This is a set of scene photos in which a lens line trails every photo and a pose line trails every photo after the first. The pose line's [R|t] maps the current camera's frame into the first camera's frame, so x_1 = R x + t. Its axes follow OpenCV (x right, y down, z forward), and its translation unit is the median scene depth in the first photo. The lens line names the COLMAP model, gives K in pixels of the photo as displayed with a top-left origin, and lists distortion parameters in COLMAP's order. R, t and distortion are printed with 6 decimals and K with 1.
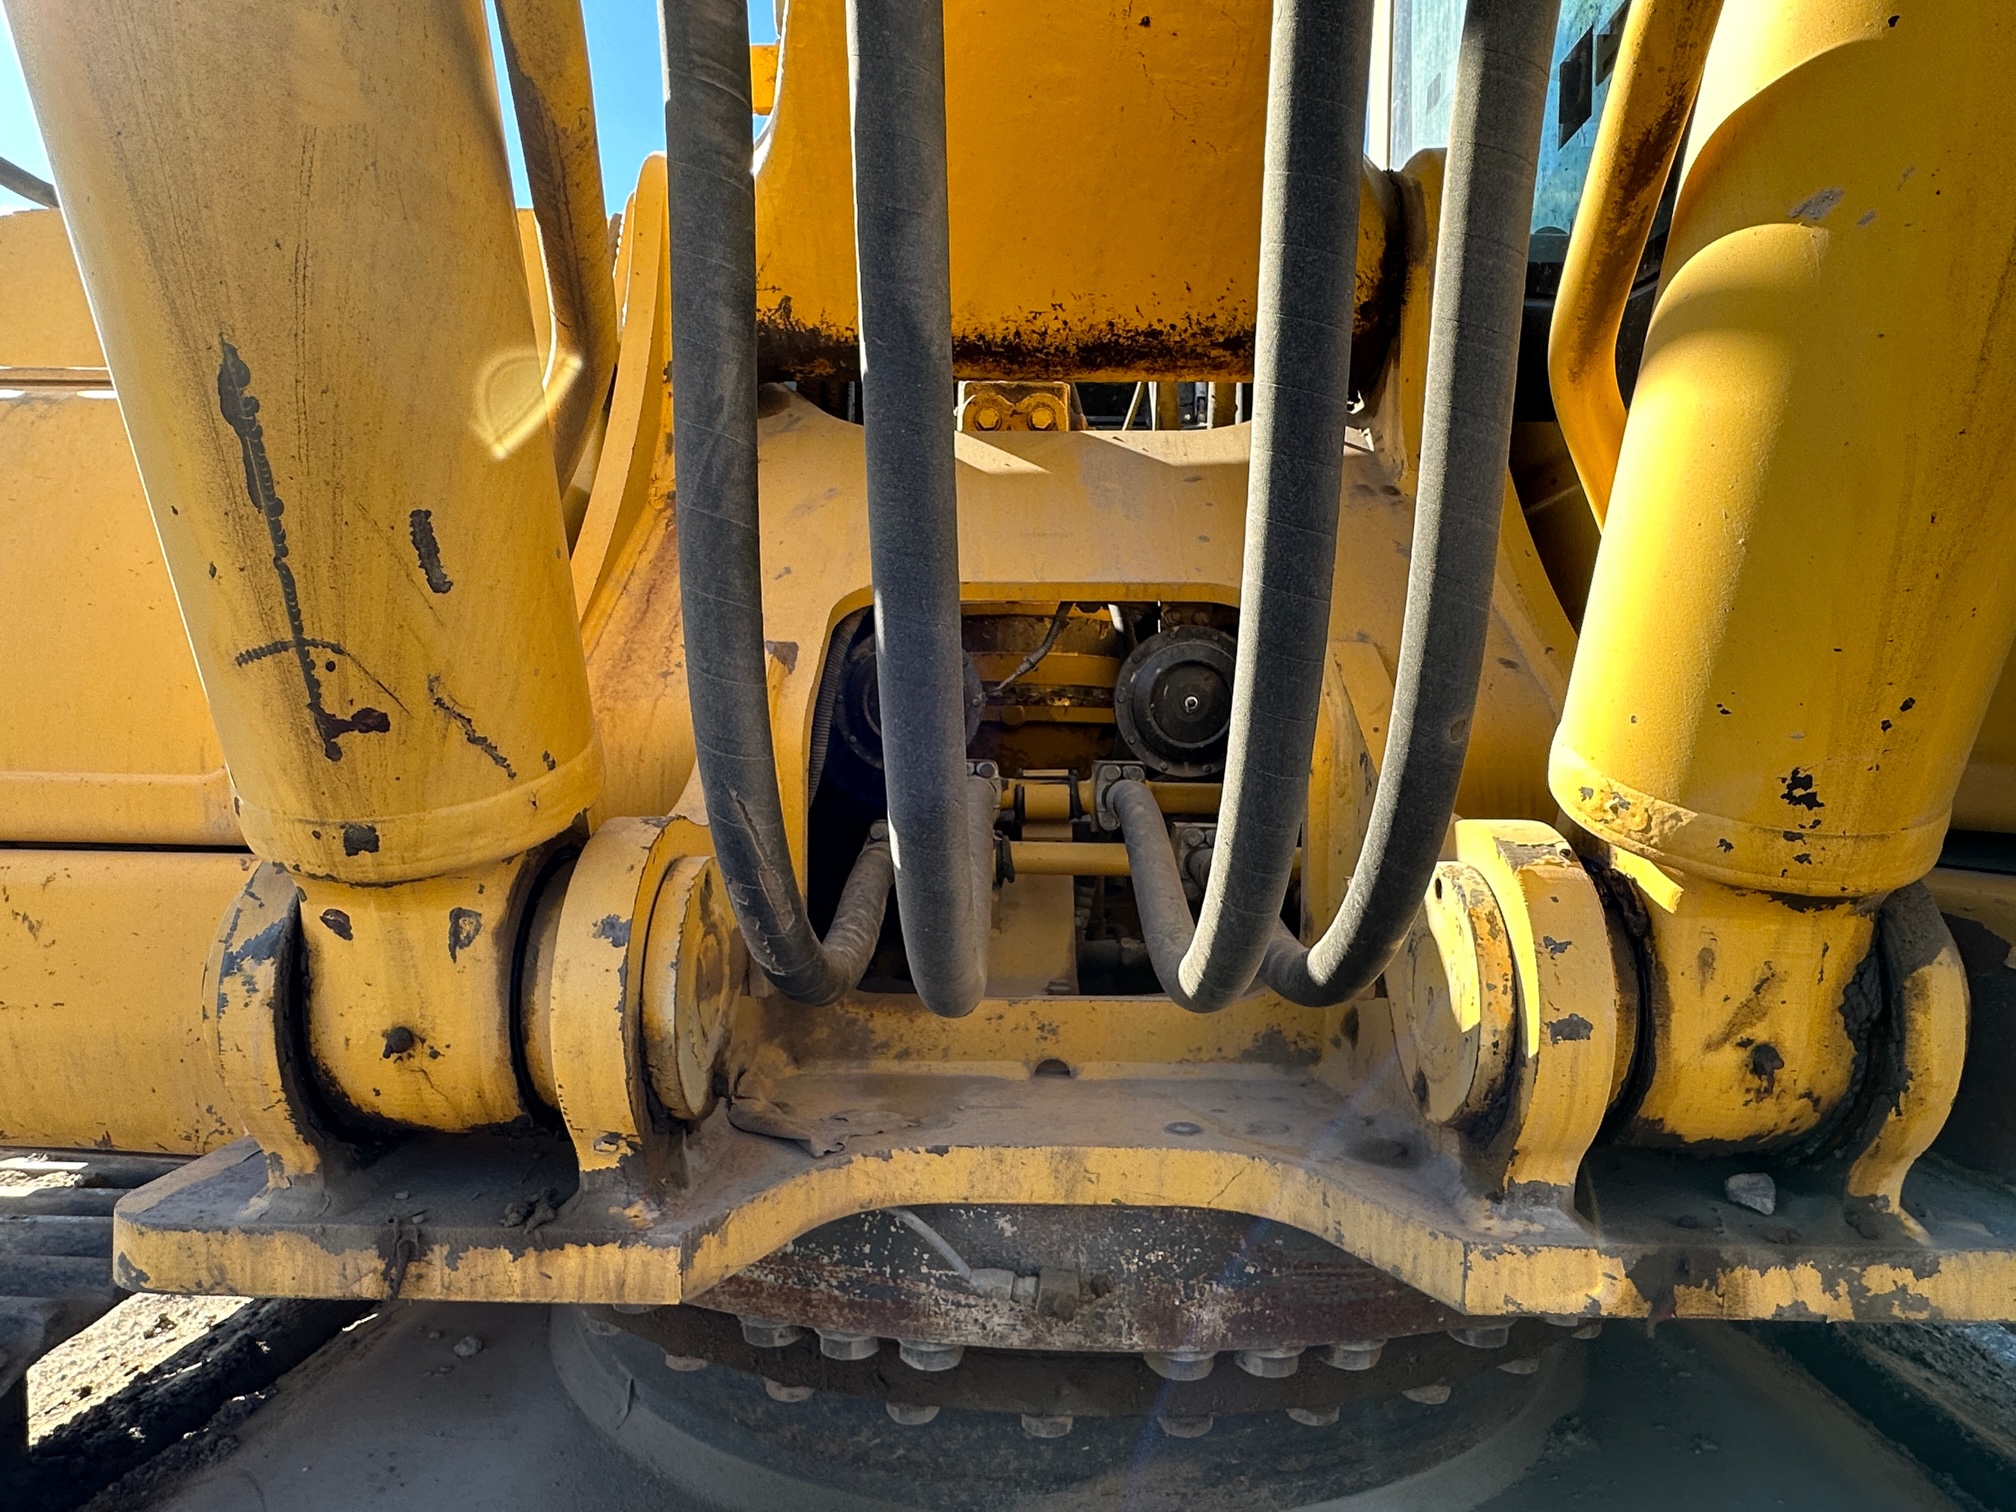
lens RADIAL K [[1198.6, 0, 1003.3], [0, 1198.6, 765.2], [0, 0, 1]] dist [-0.005084, -0.000068]
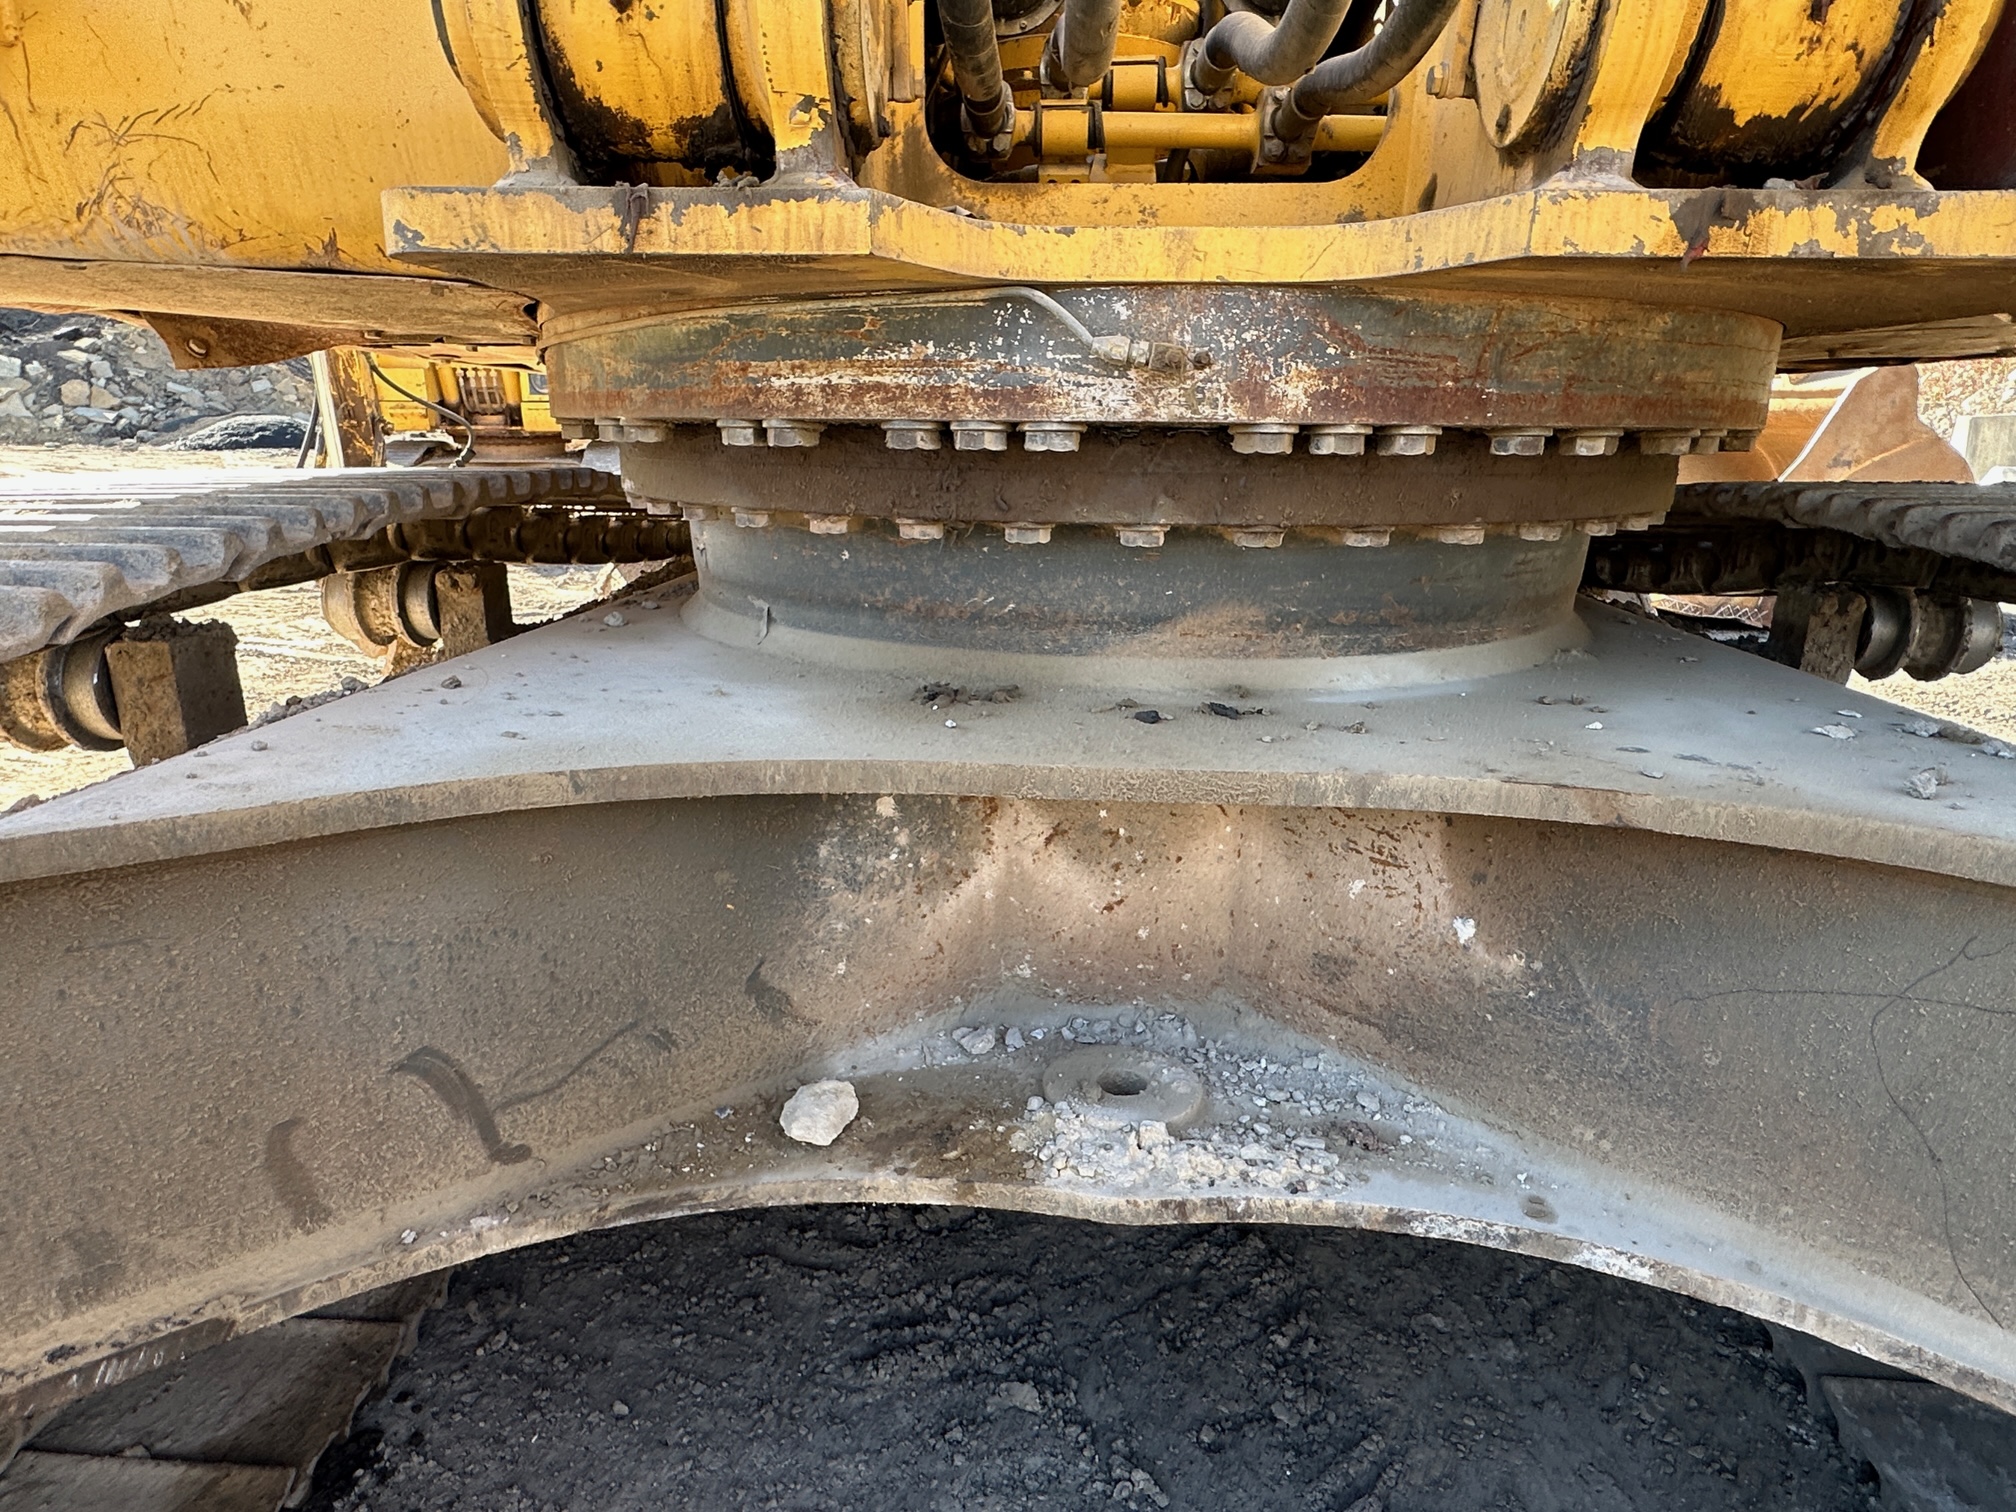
lens RADIAL K [[1198.6, 0, 1007.3], [0, 1198.6, 751.5], [0, 0, 1]] dist [-0.005084, -0.000068]
pose [[0.999910, 0.005453, -0.012267, -0.111759], [-0.001875, 0.961565, 0.274573, 0.581039], [0.013293, -0.274525, 0.961488, -0.276811]]
